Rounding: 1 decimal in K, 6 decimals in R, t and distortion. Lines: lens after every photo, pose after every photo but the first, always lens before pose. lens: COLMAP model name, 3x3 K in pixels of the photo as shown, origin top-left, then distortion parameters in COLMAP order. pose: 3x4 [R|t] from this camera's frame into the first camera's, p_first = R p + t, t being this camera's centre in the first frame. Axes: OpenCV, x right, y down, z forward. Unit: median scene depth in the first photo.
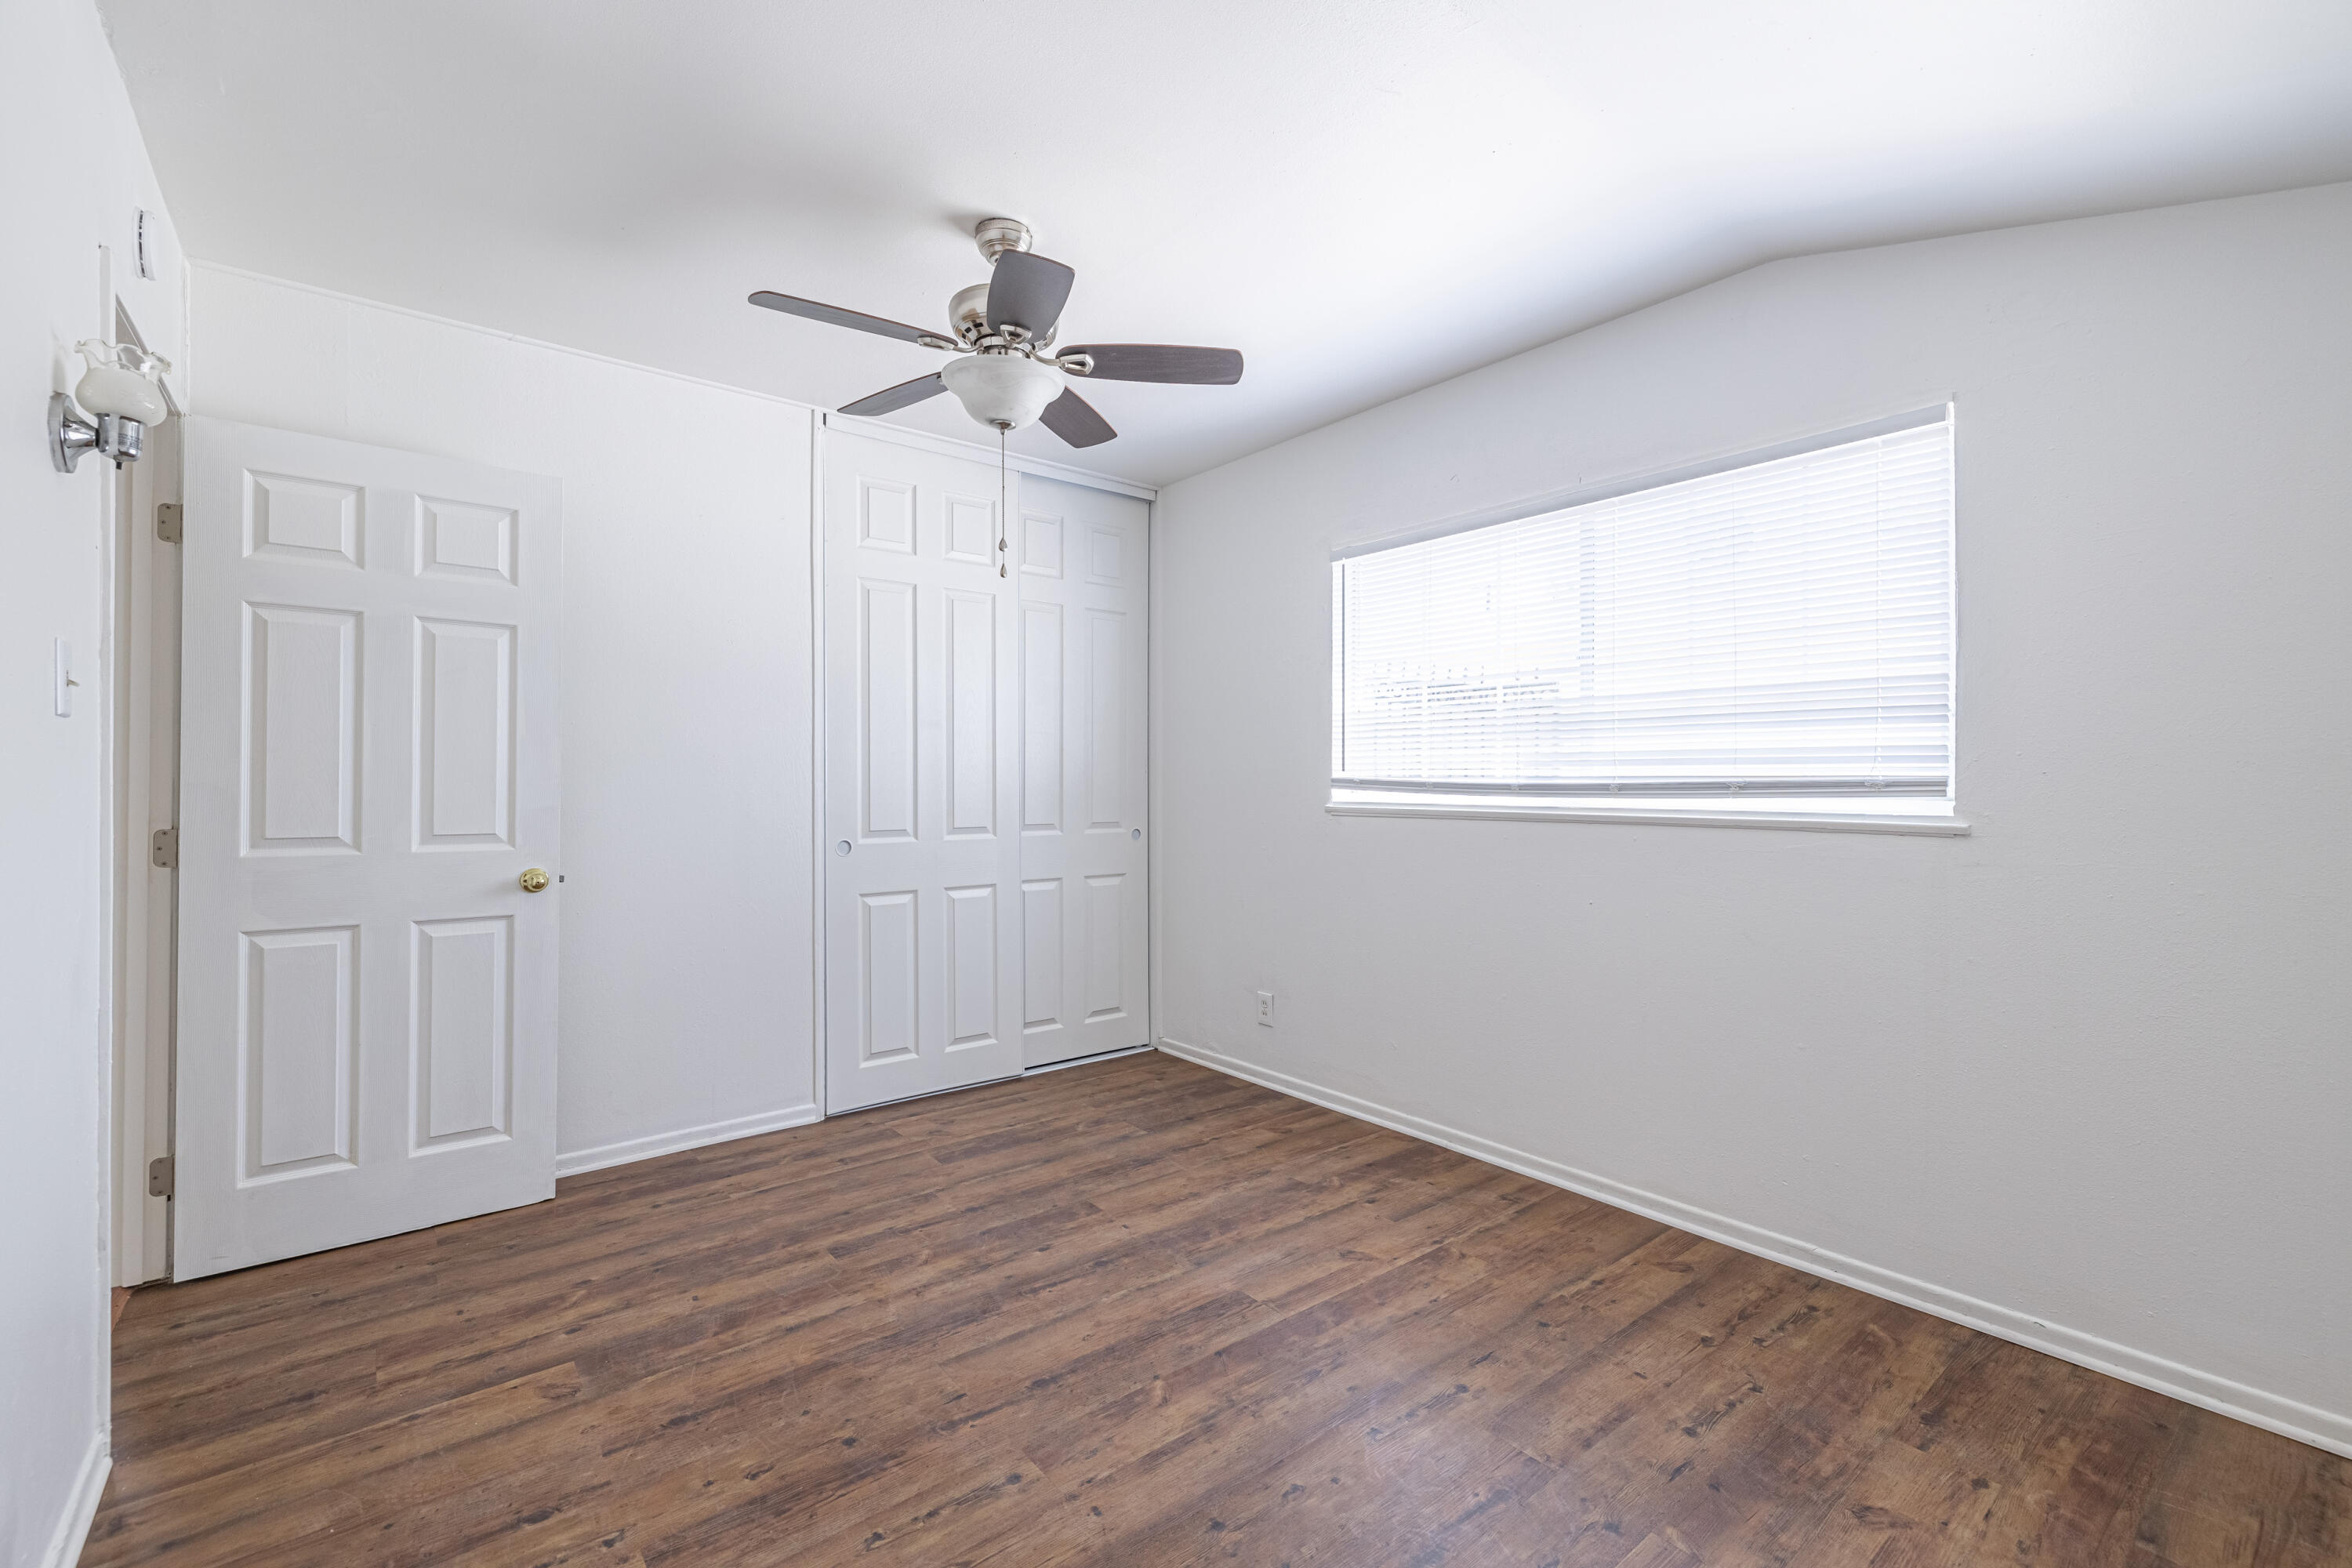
lens RADIAL K [[986.7, 0, 1185.6], [0, 986.7, 771.9], [0, 0, 1]] dist [0.001609, -0.000099]
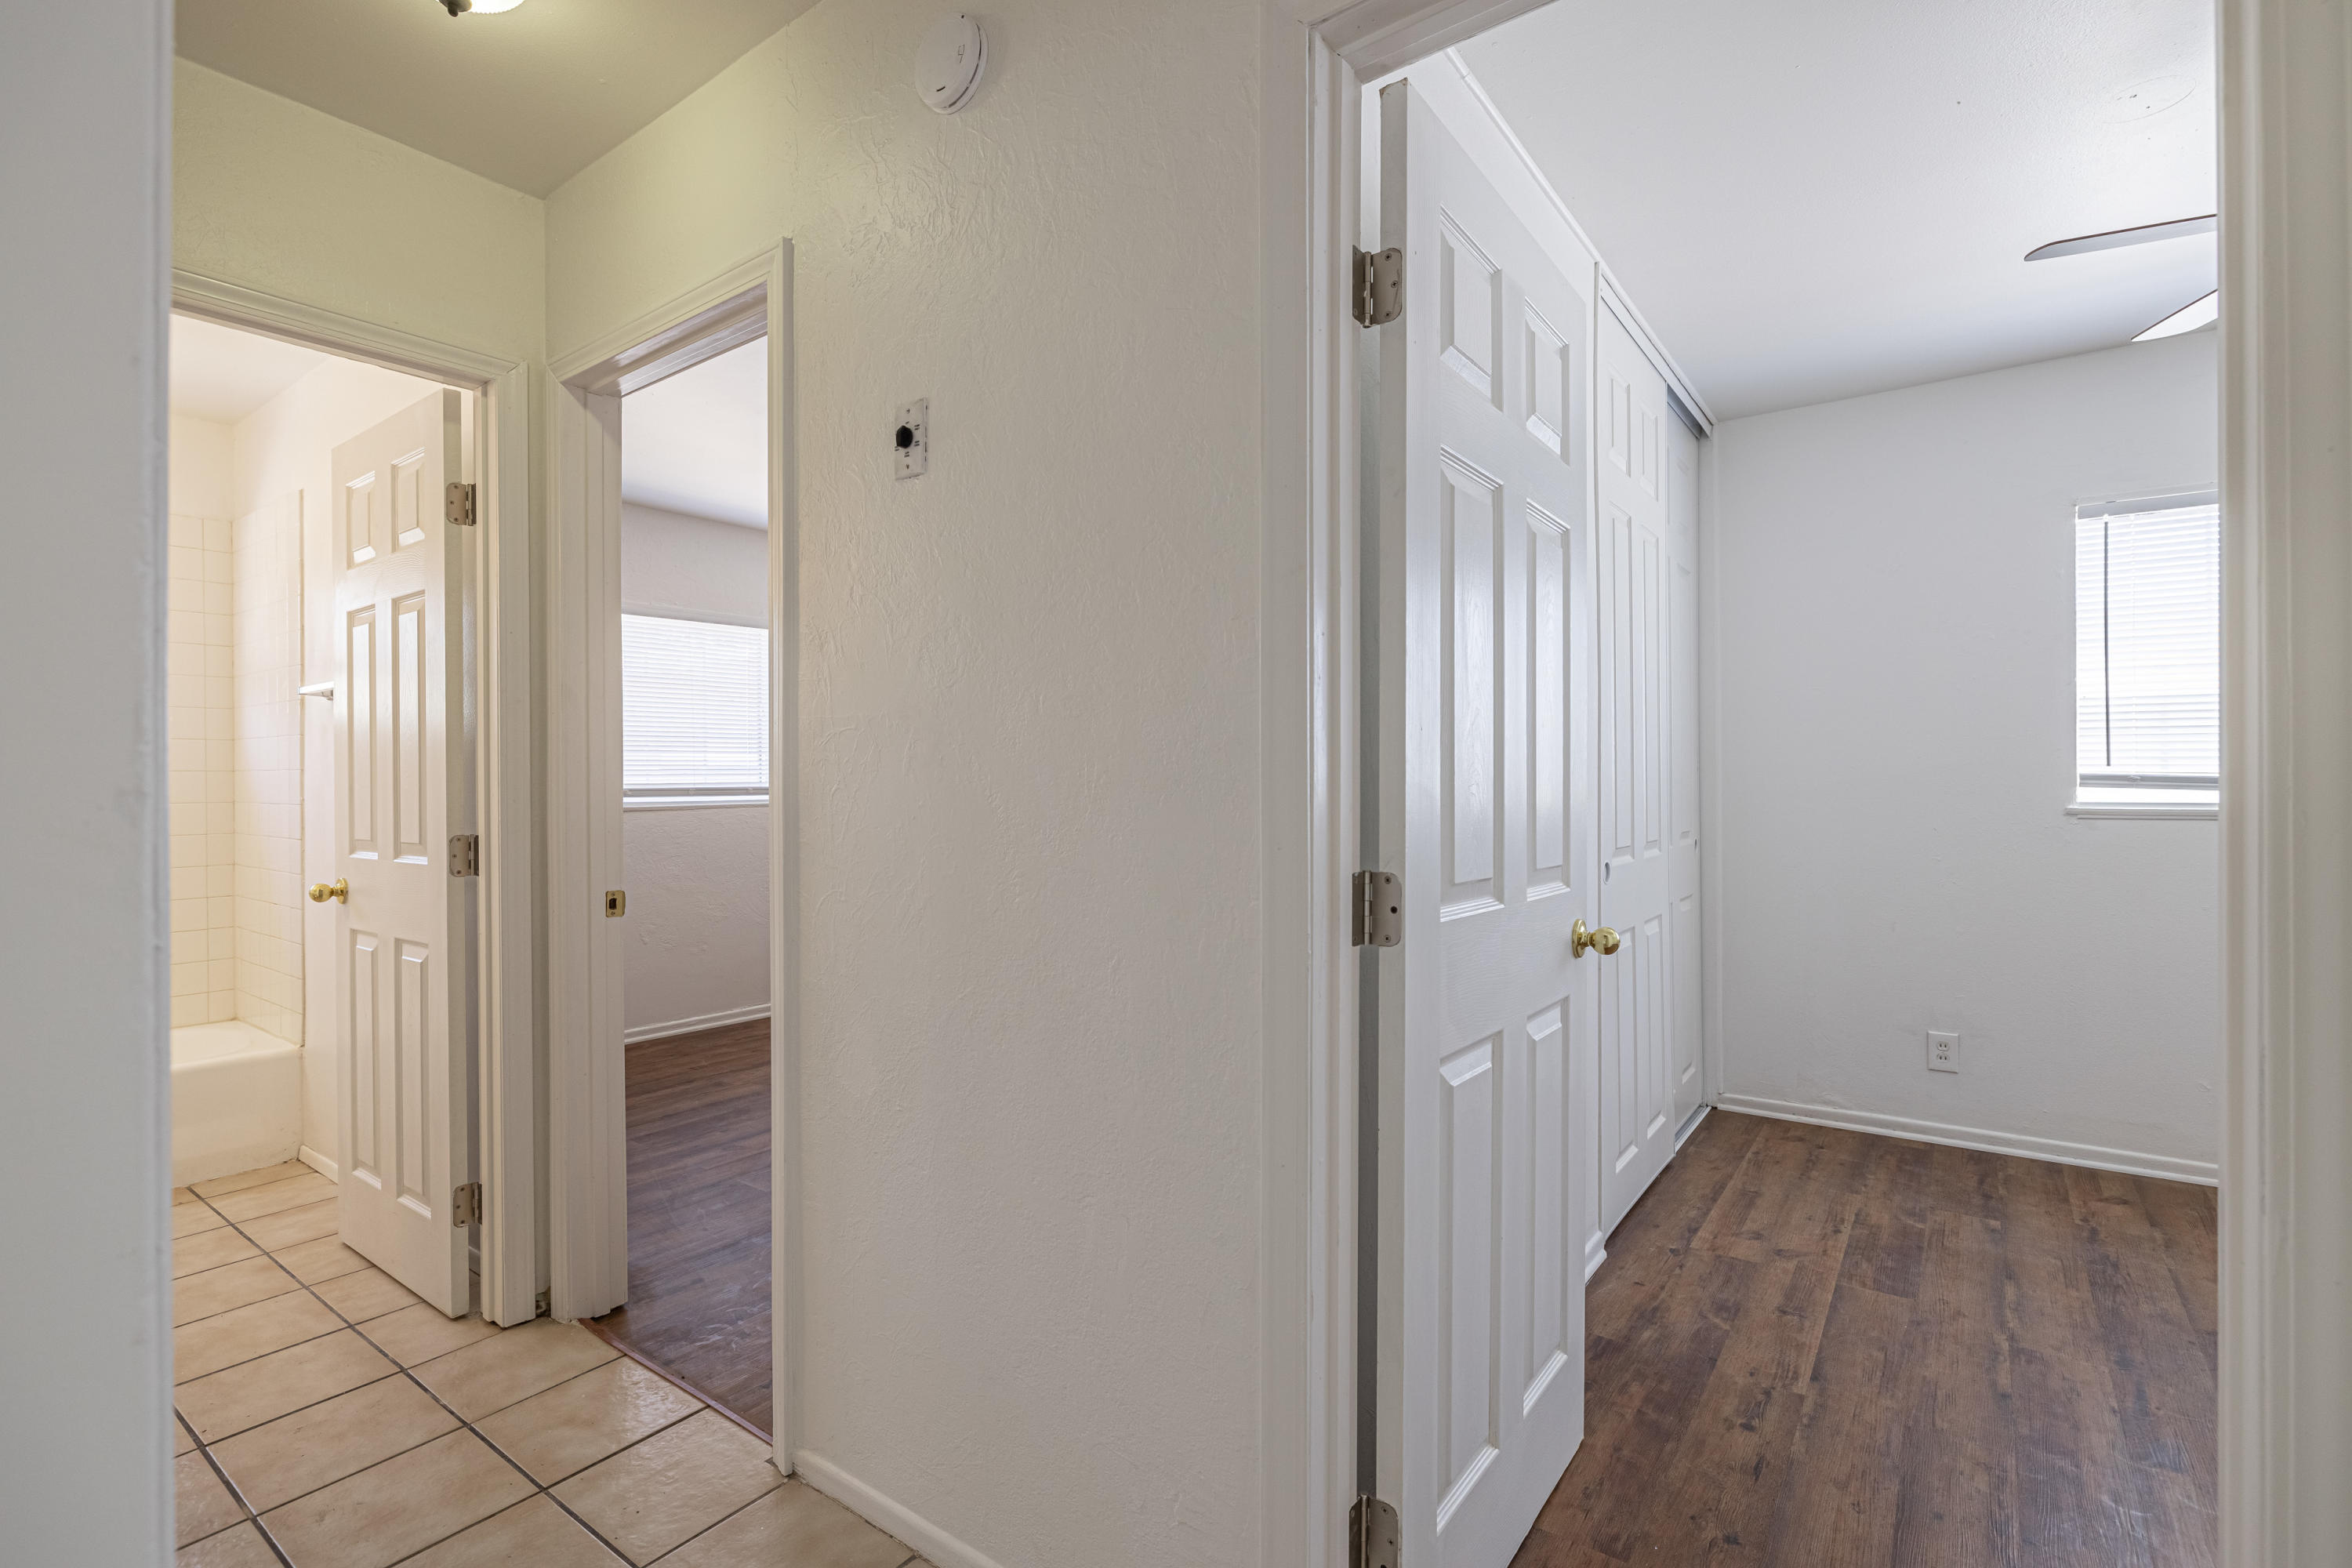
lens RADIAL K [[1059.7, 0, 1176.0], [0, 1059.7, 784.0], [0, 0, 1]] dist [-0.021108, -0.000046]
pose [[0.974604, -0.006589, 0.223837, -0.953299], [0.003637, 0.999901, 0.013596, 0.000006], [-0.223904, -0.012437, 0.974532, 0.369266]]
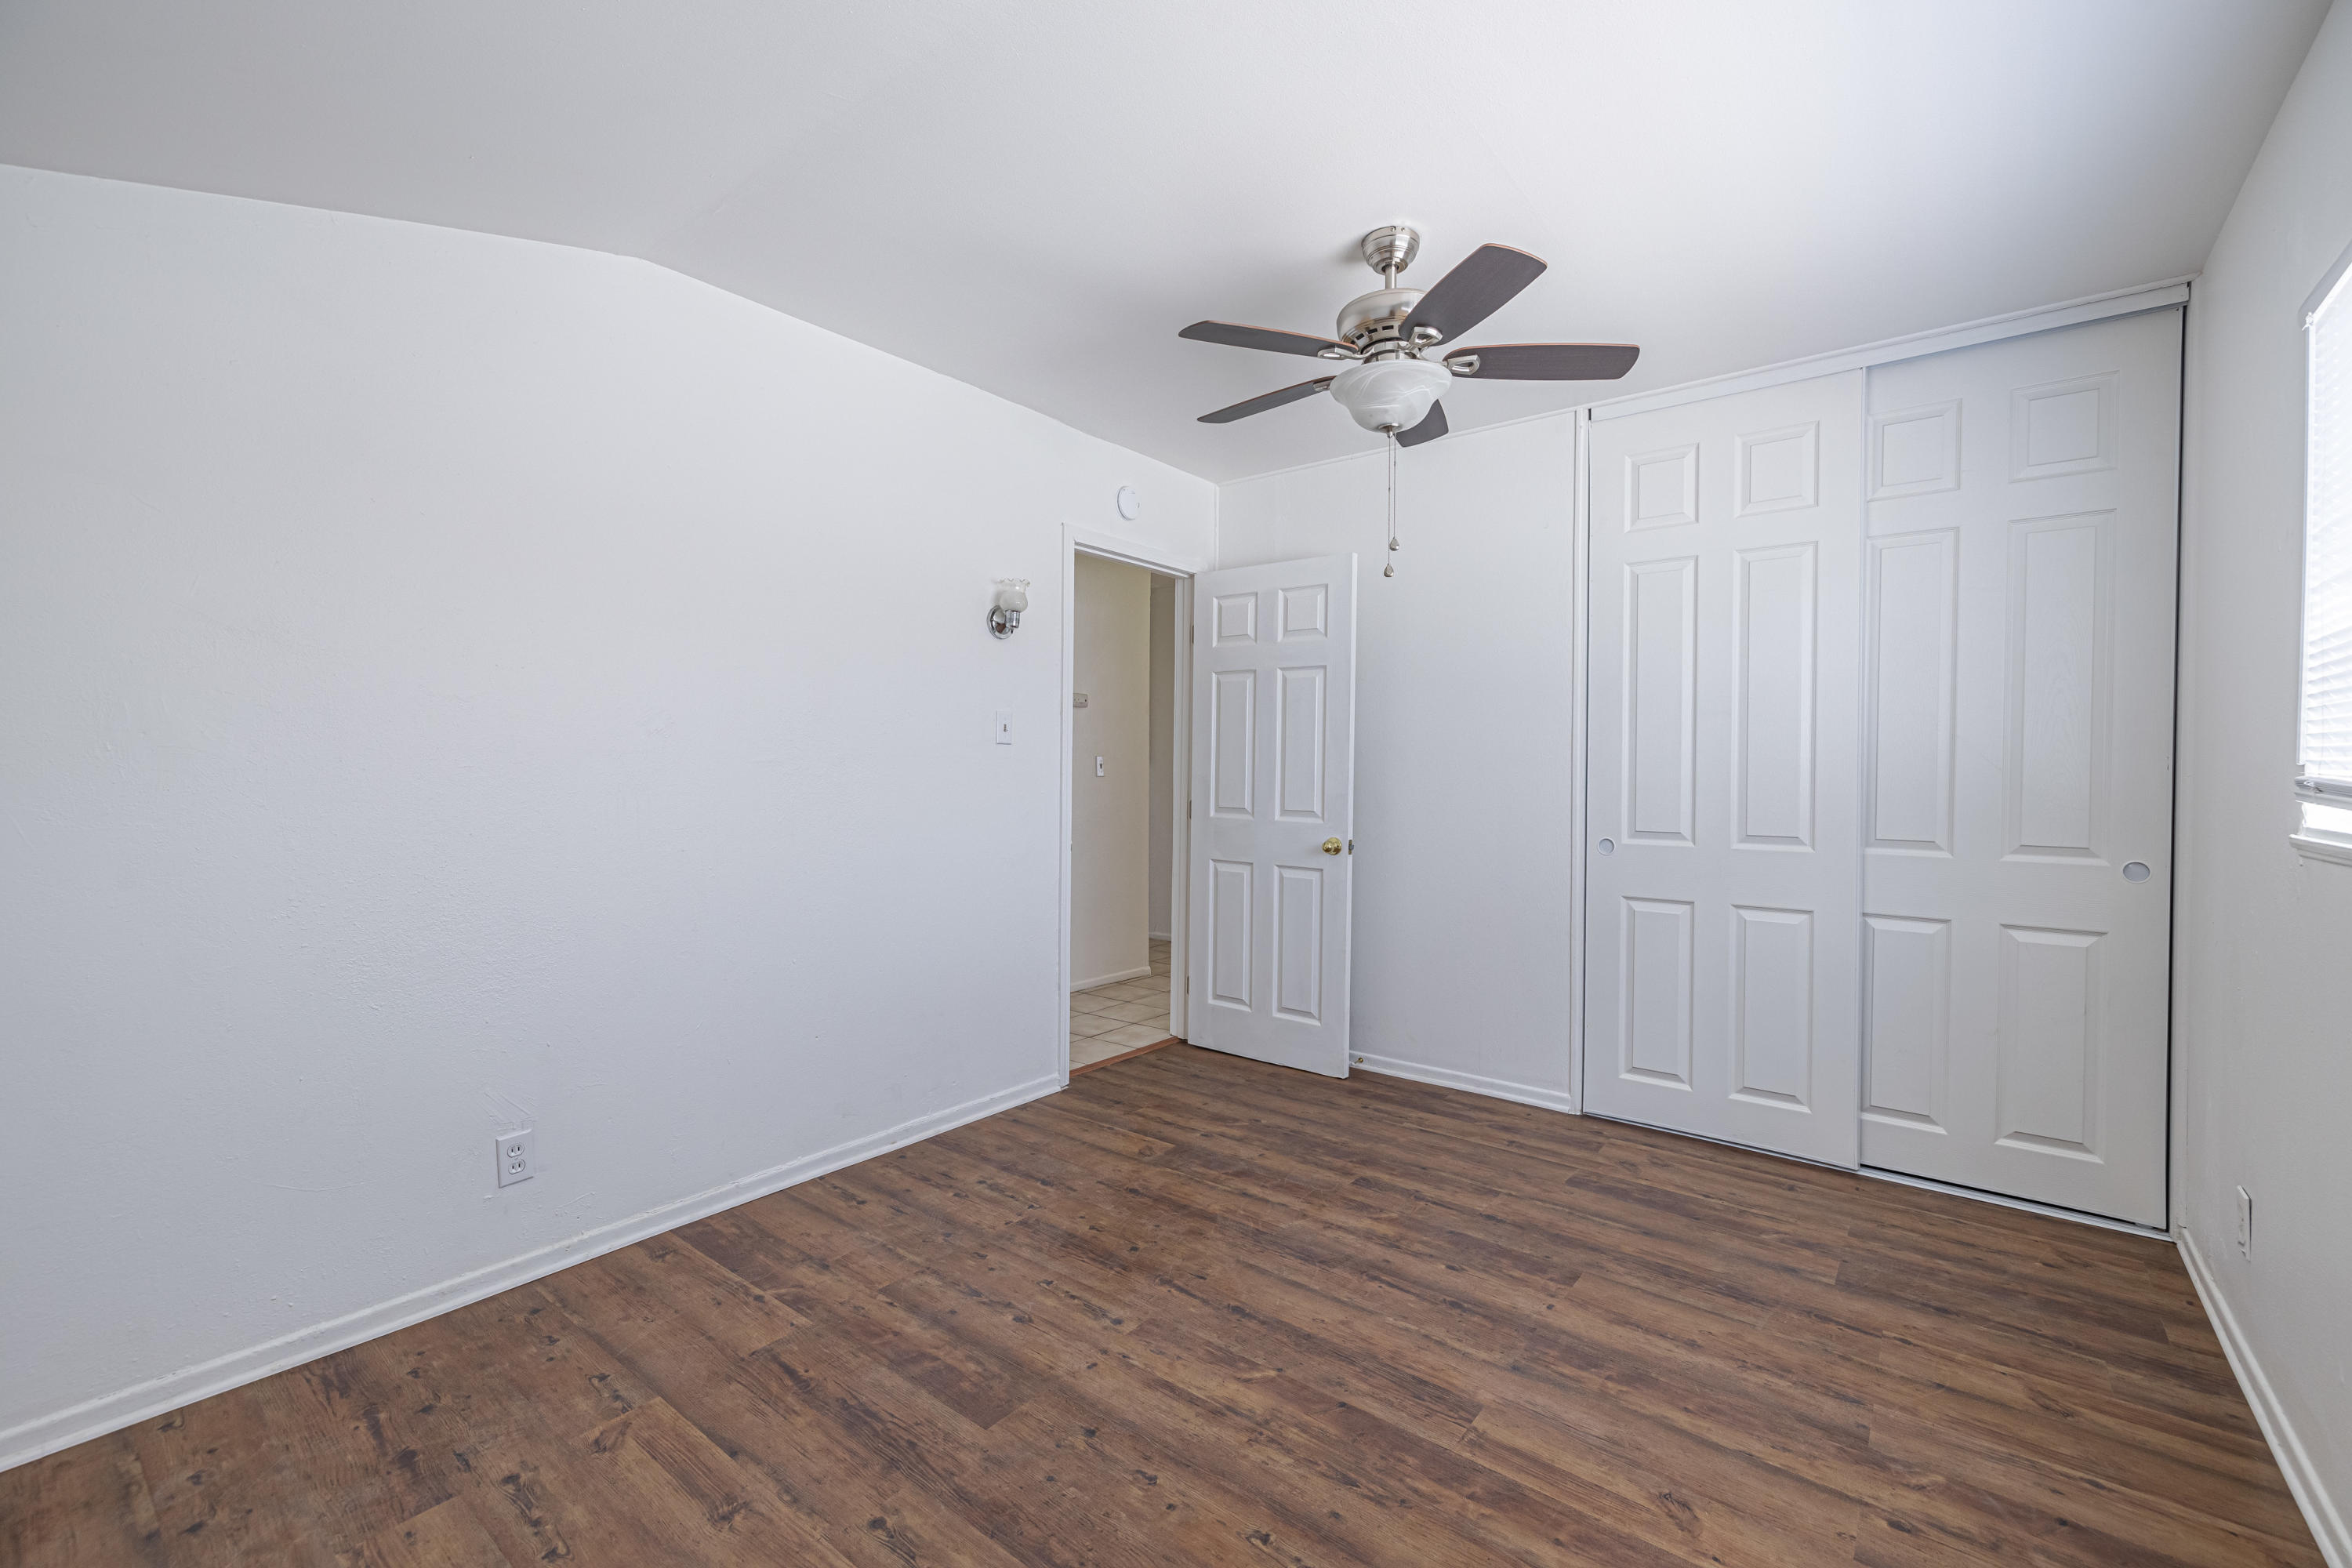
lens RADIAL K [[986.7, 0, 1185.6], [0, 986.7, 771.9], [0, 0, 1]] dist [0.001609, -0.000099]
pose [[0.226270, 0.001652, -0.974063, 0.590391], [-0.000065, 0.999999, 0.001681, 0.002175], [0.974065, -0.000317, 0.226270, 0.433657]]
